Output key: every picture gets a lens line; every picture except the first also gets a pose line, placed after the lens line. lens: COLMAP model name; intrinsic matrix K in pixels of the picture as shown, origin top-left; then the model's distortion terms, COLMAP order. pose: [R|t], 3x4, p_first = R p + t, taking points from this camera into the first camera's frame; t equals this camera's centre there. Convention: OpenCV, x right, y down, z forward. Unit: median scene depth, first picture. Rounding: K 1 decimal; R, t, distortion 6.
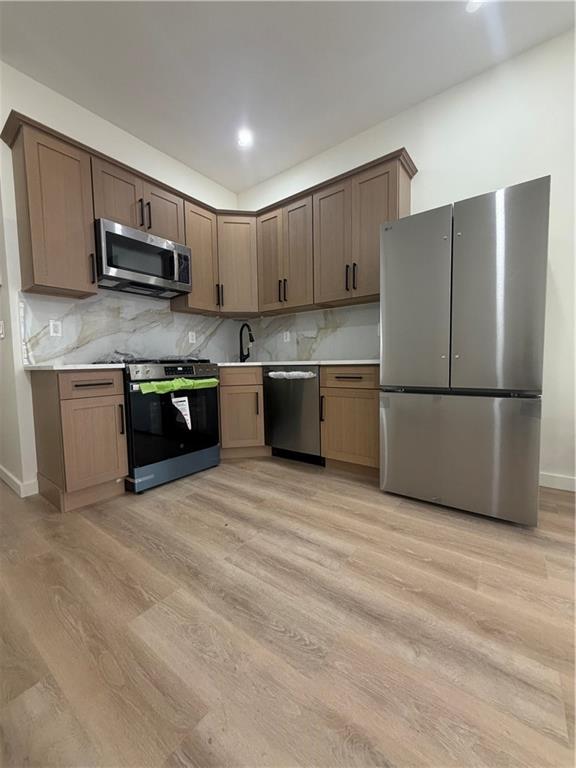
lens RADIAL K [[307.6, 0, 283.4], [0, 307.6, 381.8], [0, 0, 1]] dist [0.000195, -0.000028]
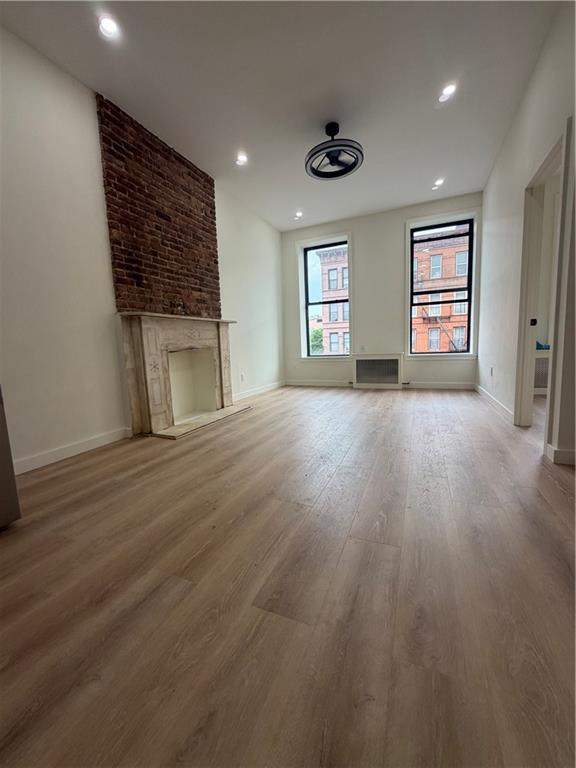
lens RADIAL K [[307.6, 0, 283.6], [0, 307.6, 382.4], [0, 0, 1]] dist [0.000195, -0.000028]
pose [[-0.247229, -0.081341, 0.965537, -0.417356], [0.104993, 0.988354, 0.110148, 0.053422], [-0.963252, 0.128606, -0.235810, 0.590666]]
